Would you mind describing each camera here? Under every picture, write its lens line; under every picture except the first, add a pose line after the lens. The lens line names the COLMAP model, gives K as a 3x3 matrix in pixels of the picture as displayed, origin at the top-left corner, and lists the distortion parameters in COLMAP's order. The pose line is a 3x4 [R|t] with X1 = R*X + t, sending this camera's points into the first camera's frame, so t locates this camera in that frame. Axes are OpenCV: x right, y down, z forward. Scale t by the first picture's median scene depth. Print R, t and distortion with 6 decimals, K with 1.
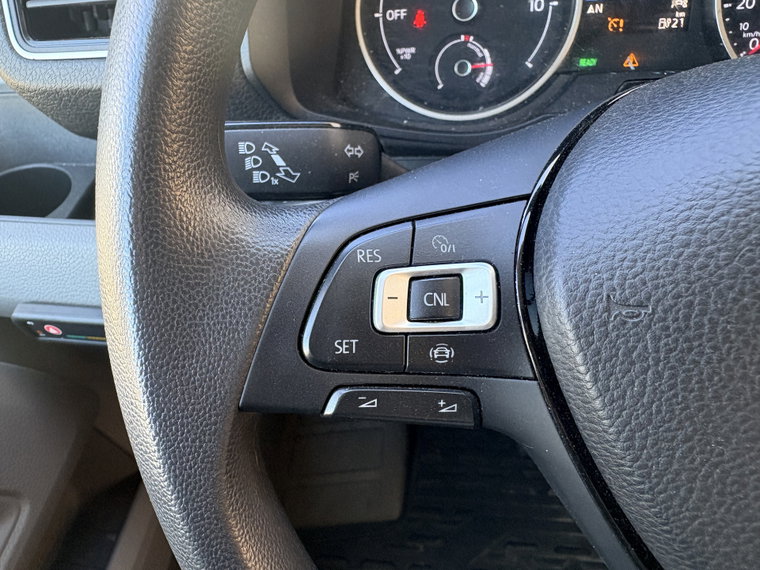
lens RADIAL K [[622.2, 0, 380.0], [0, 622.2, 285.0], [0, 0, 1]] dist [-0.011319, -0.000995]
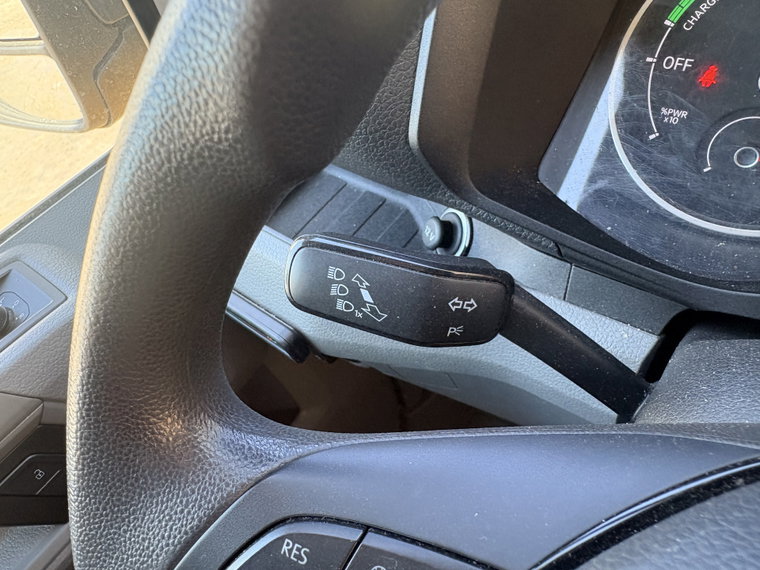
lens RADIAL K [[622.2, 0, 380.0], [0, 622.2, 285.0], [0, 0, 1]] dist [-0.011319, -0.000995]
pose [[0.832177, 0.373456, -0.409892, 0.207098], [-0.279606, 0.920951, 0.271422, -0.459191], [0.478855, -0.111263, 0.870815, 0.246058]]
